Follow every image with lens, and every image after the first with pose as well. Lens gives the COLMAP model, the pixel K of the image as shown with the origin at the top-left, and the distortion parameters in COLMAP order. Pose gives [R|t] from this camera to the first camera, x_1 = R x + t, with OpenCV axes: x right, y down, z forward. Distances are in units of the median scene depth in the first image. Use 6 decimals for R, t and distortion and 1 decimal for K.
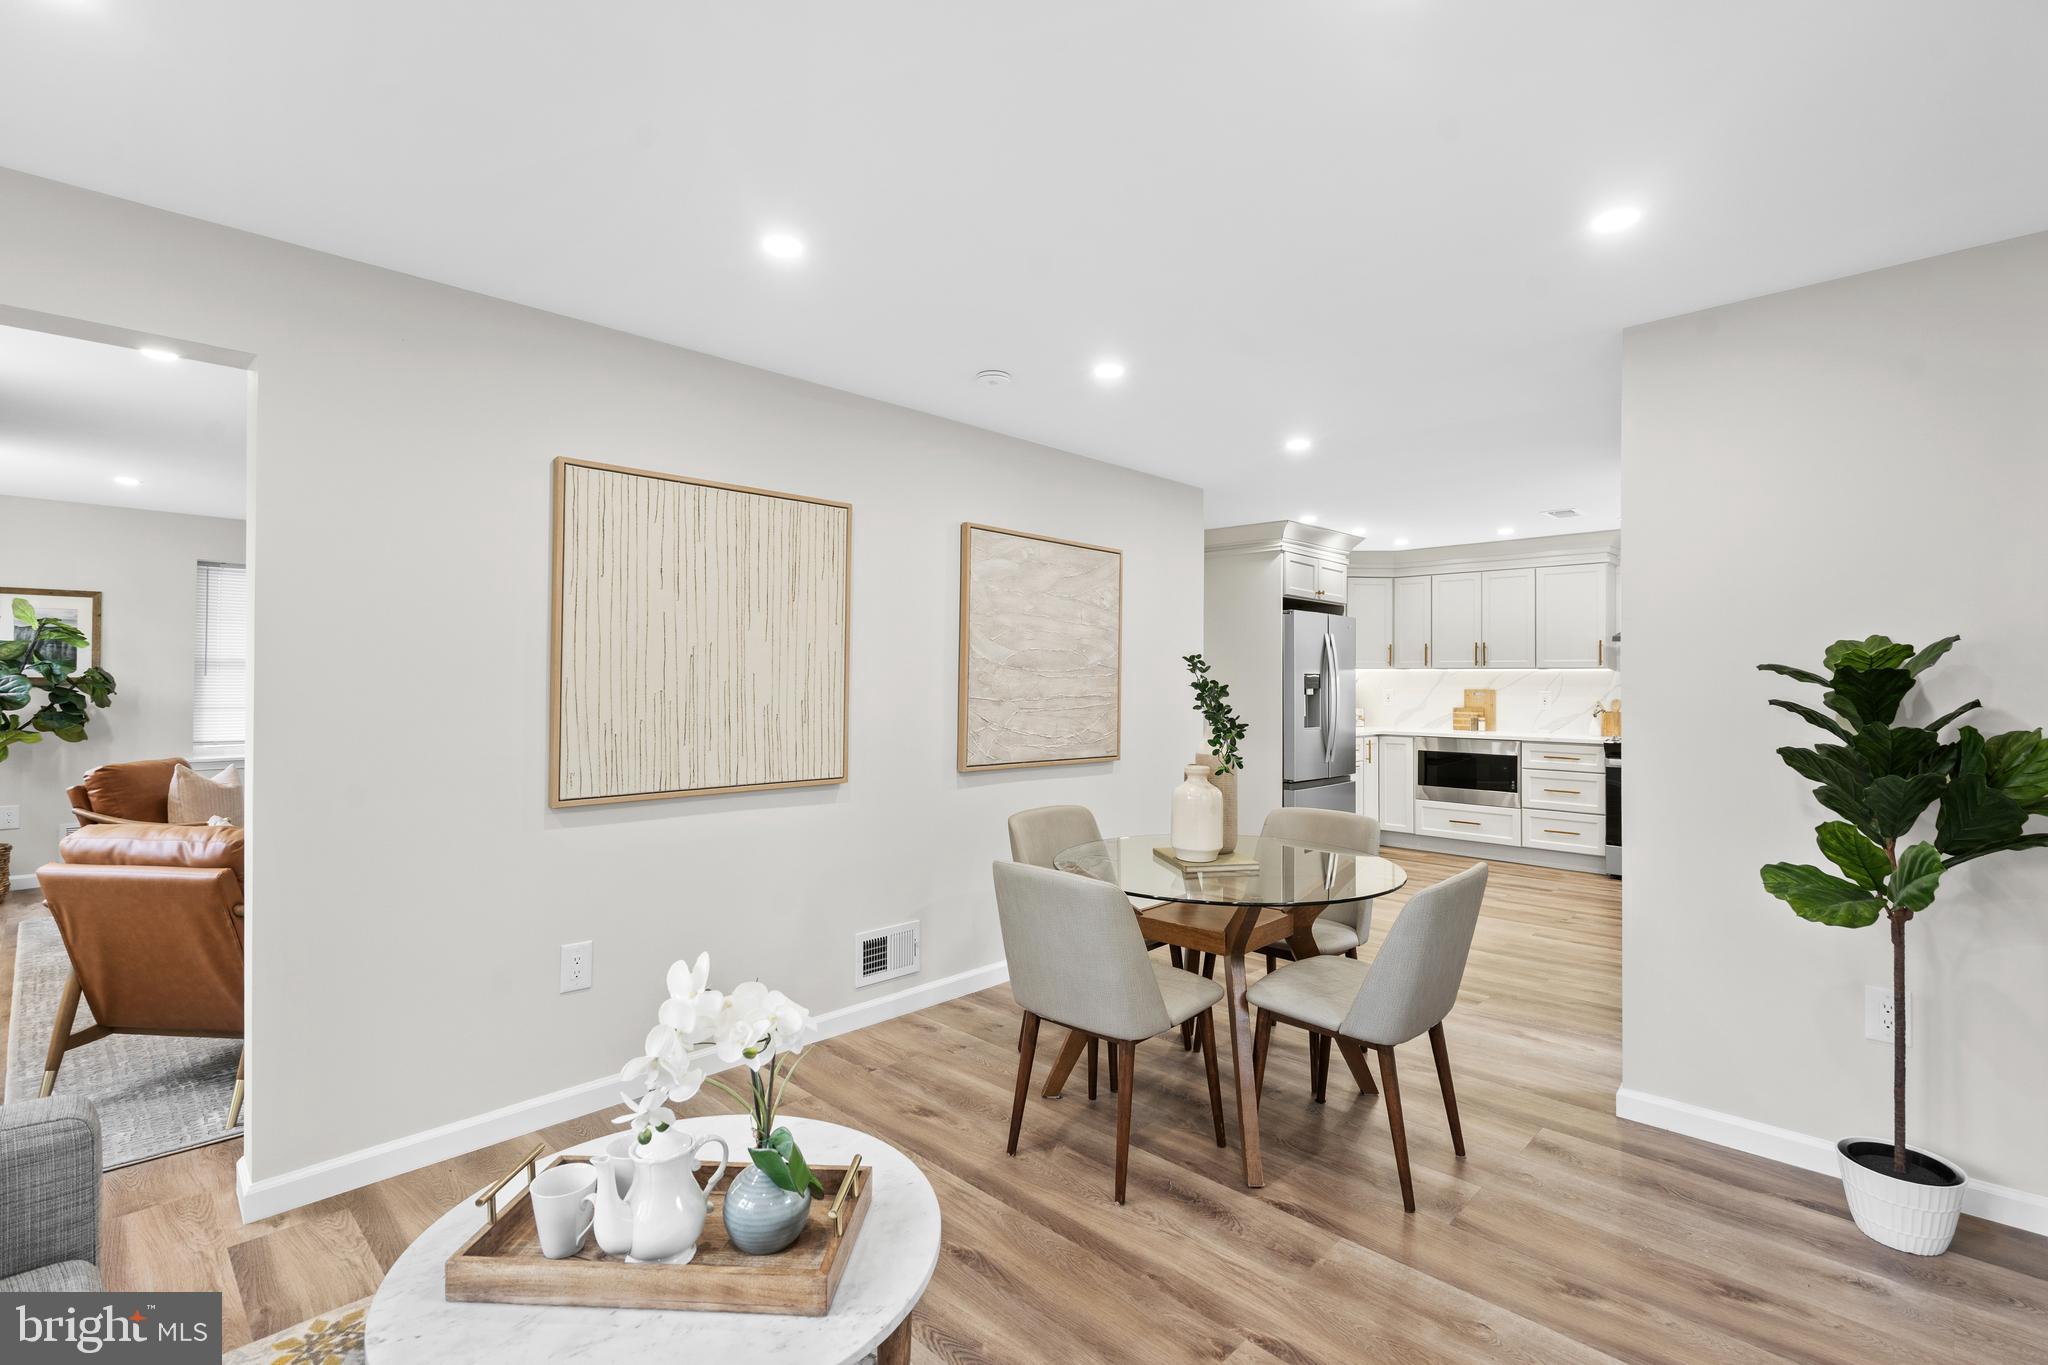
lens RADIAL K [[933.2, 0, 1022.1], [0, 933.2, 667.3], [0, 0, 1]] dist [-0.000834, 0.000232]
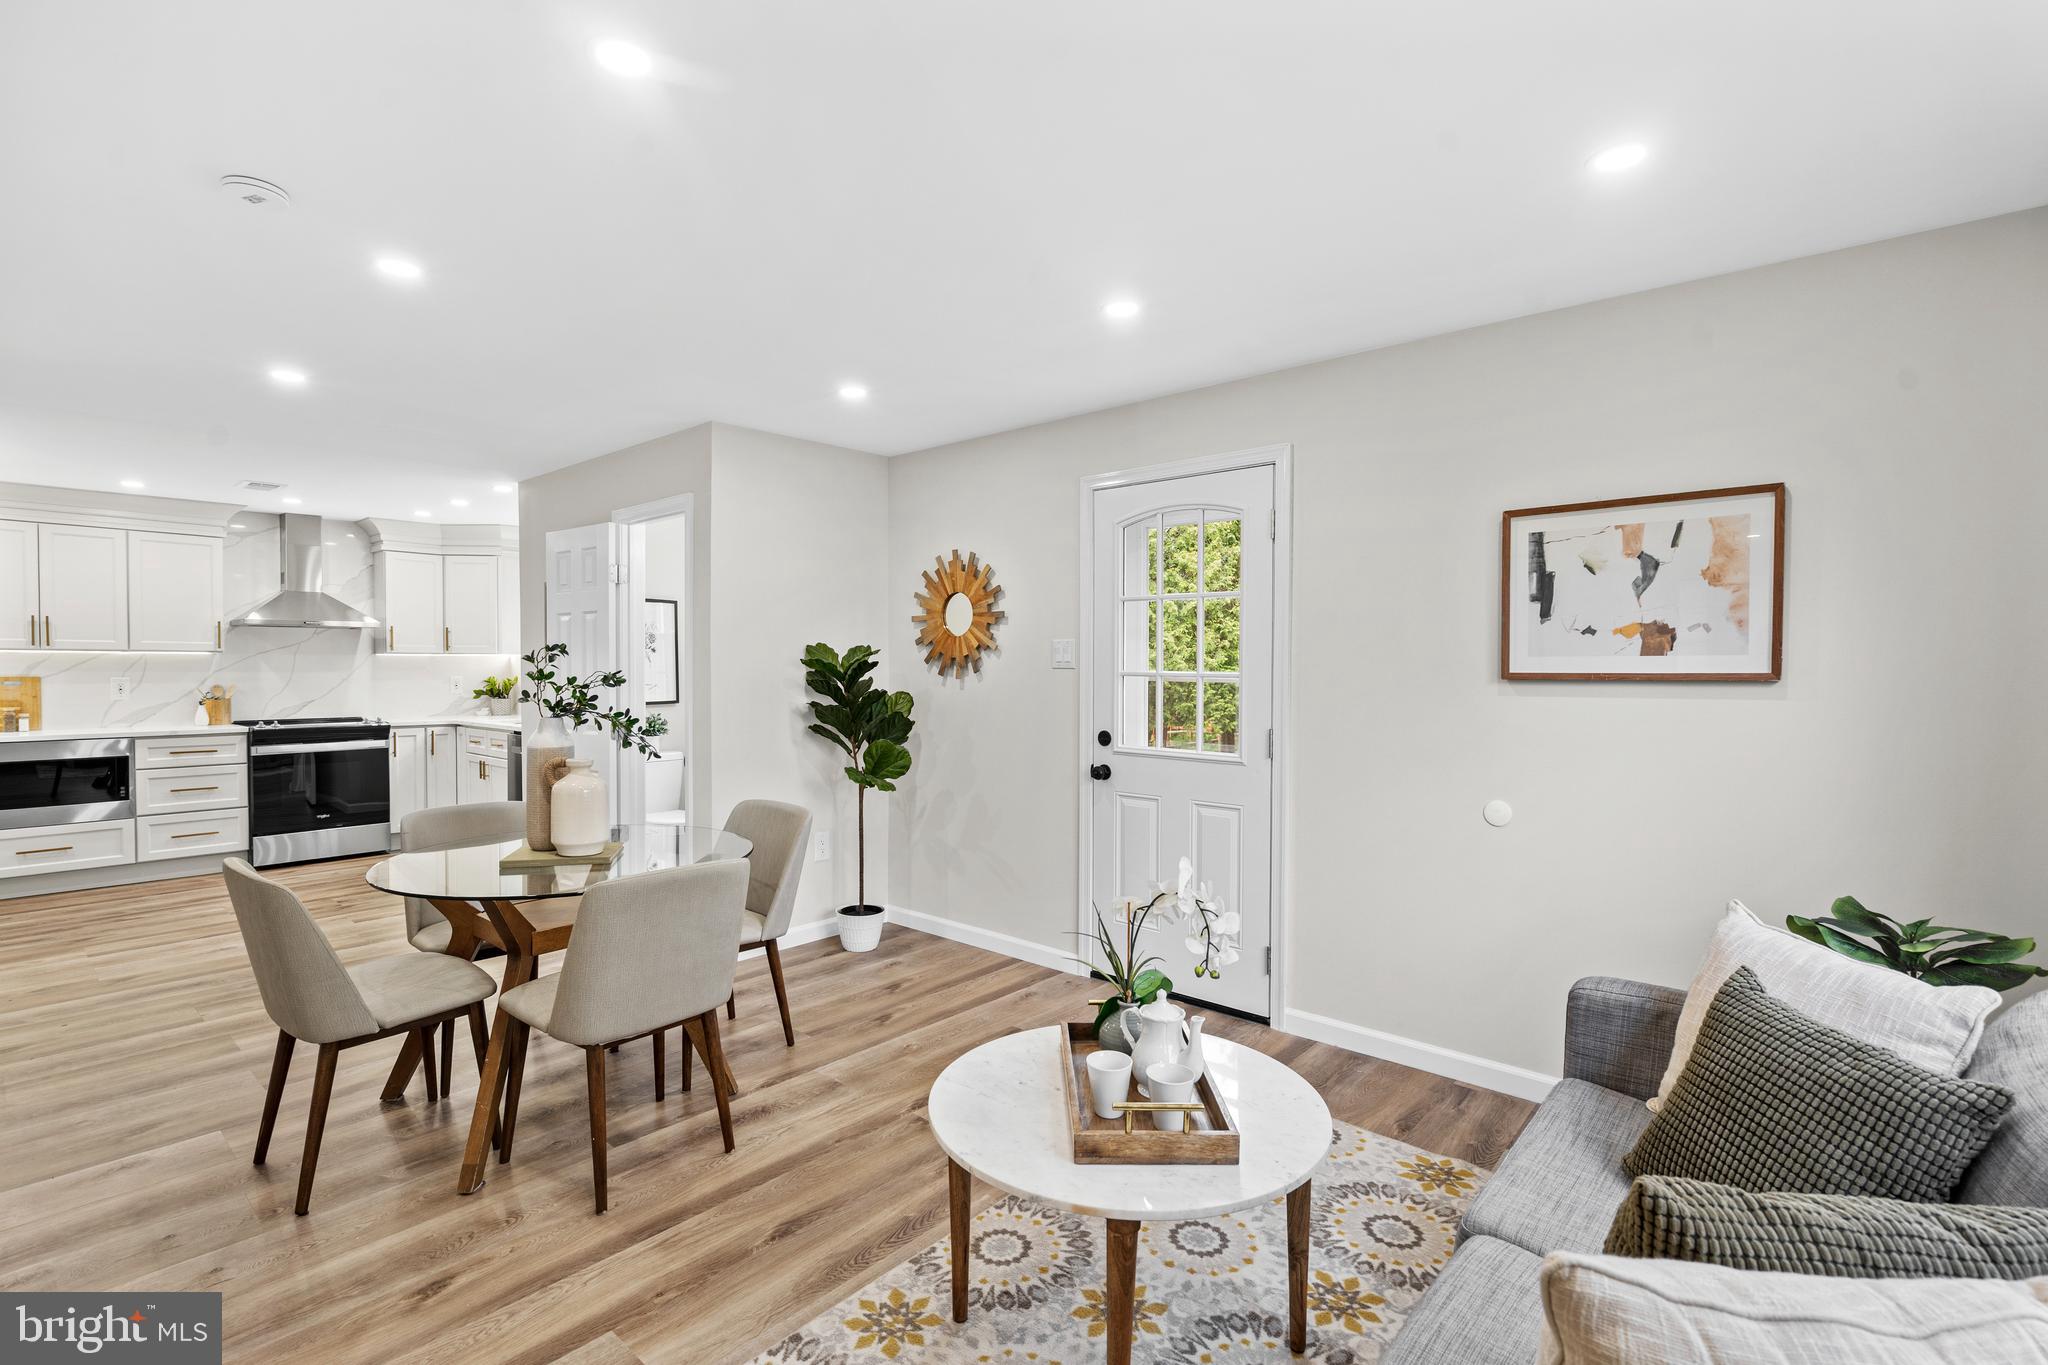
lens RADIAL K [[933.2, 0, 1022.1], [0, 933.2, 667.3], [0, 0, 1]] dist [-0.000834, 0.000232]
pose [[-0.052880, -0.005973, 0.998583, -0.807267], [-0.015878, 0.999861, 0.005140, -0.002059], [-0.998475, -0.015583, -0.052968, 0.586475]]
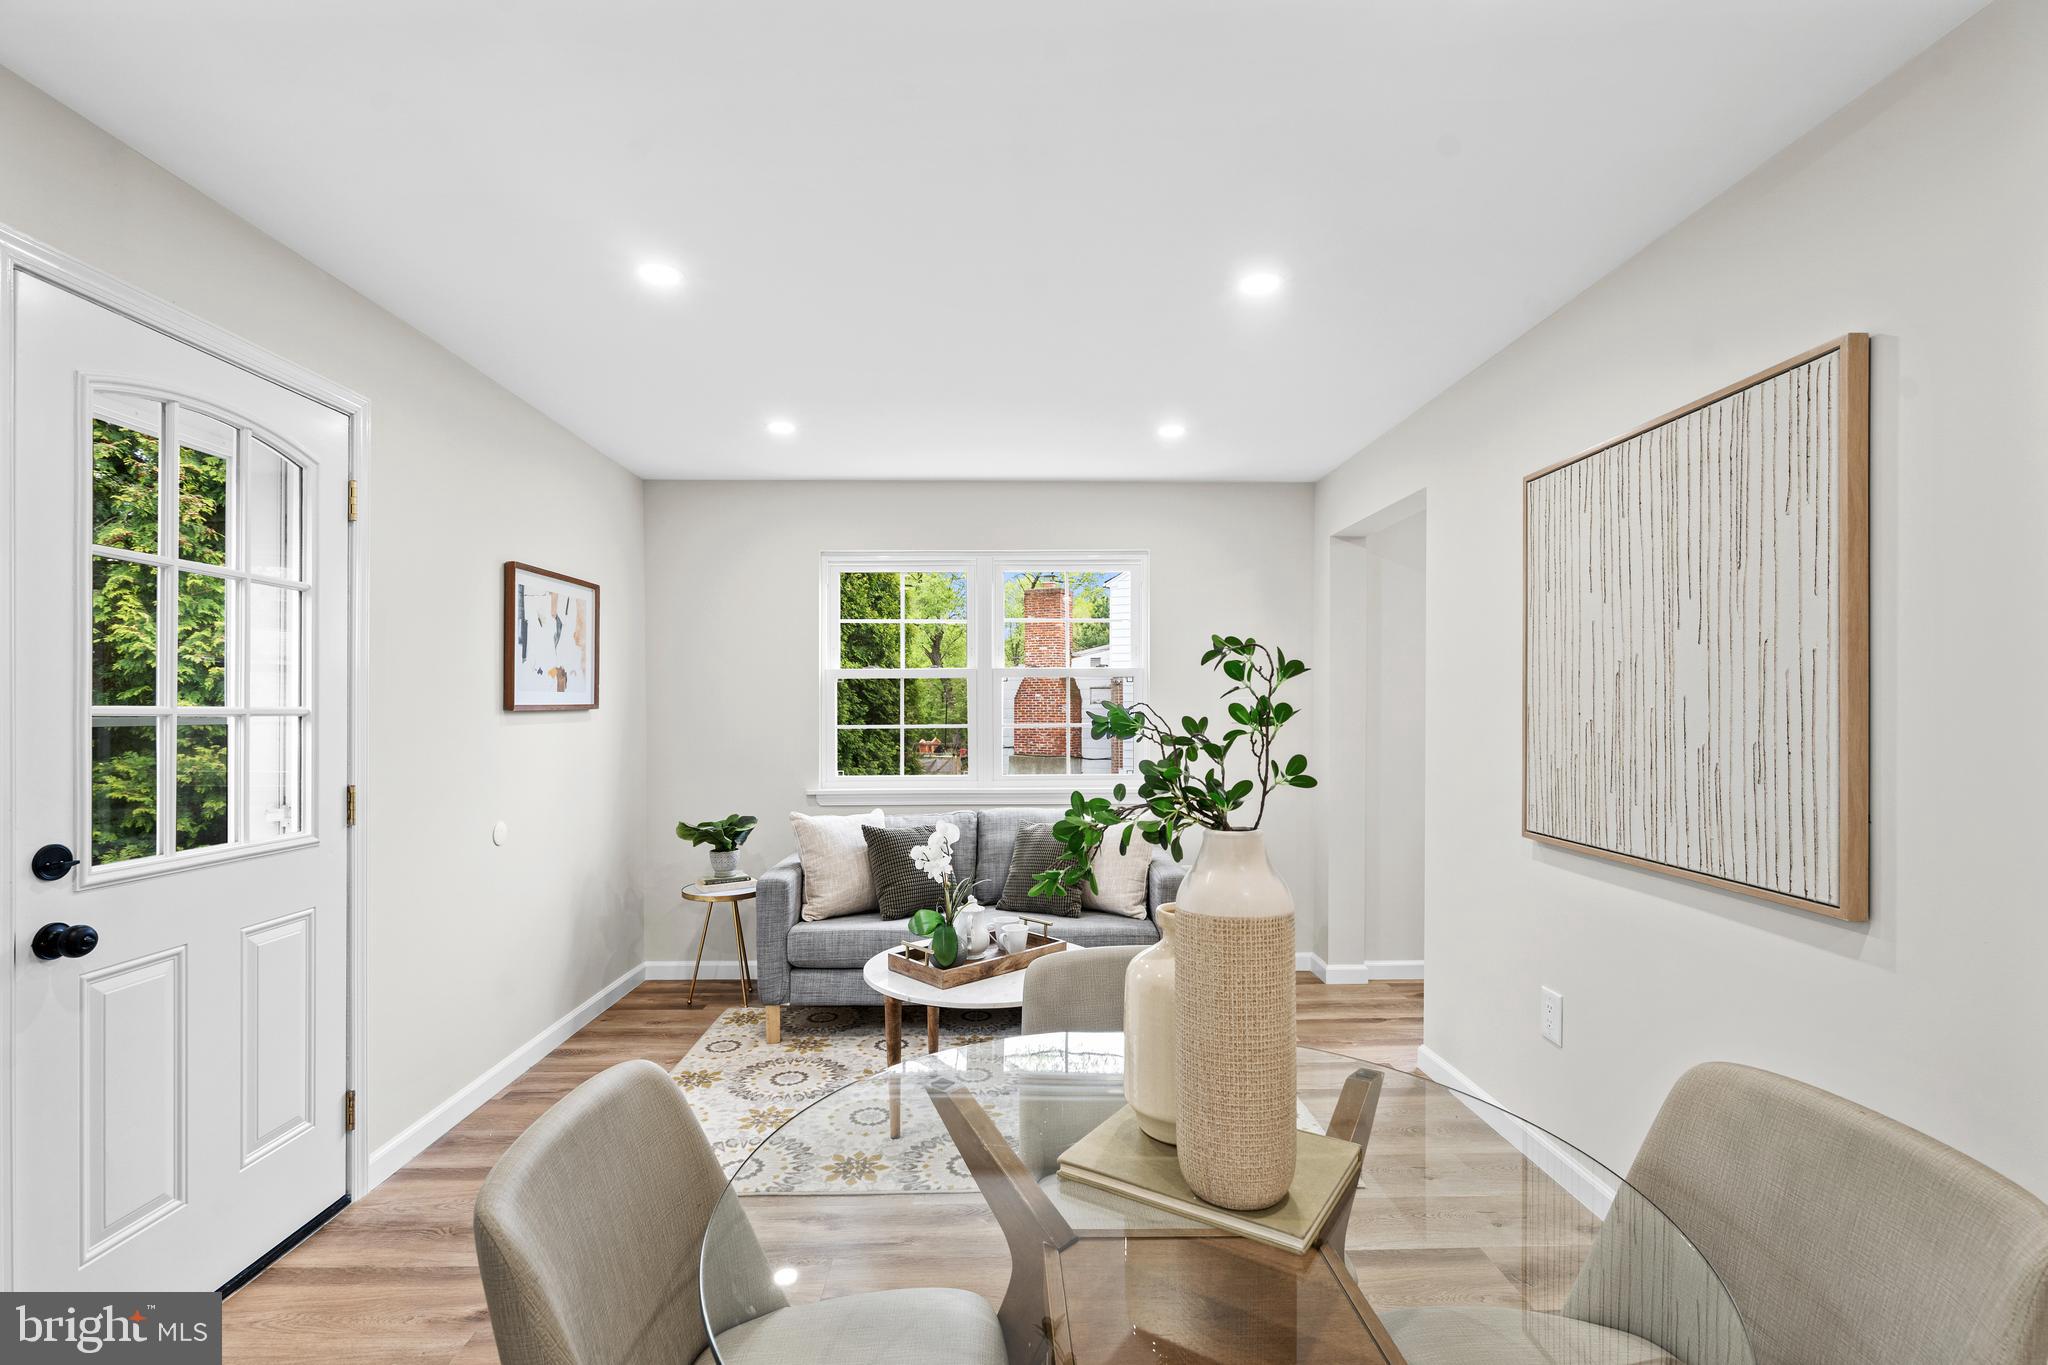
lens RADIAL K [[940.8, 0, 1018.9], [0, 940.8, 700.5], [0, 0, 1]] dist [-0.001133, 0.000674]
pose [[-0.704105, -0.007635, -0.710055, 0.539091], [0.007235, 0.999813, -0.017925, 0.019799], [0.710059, -0.017759, -0.703918, 1.241678]]
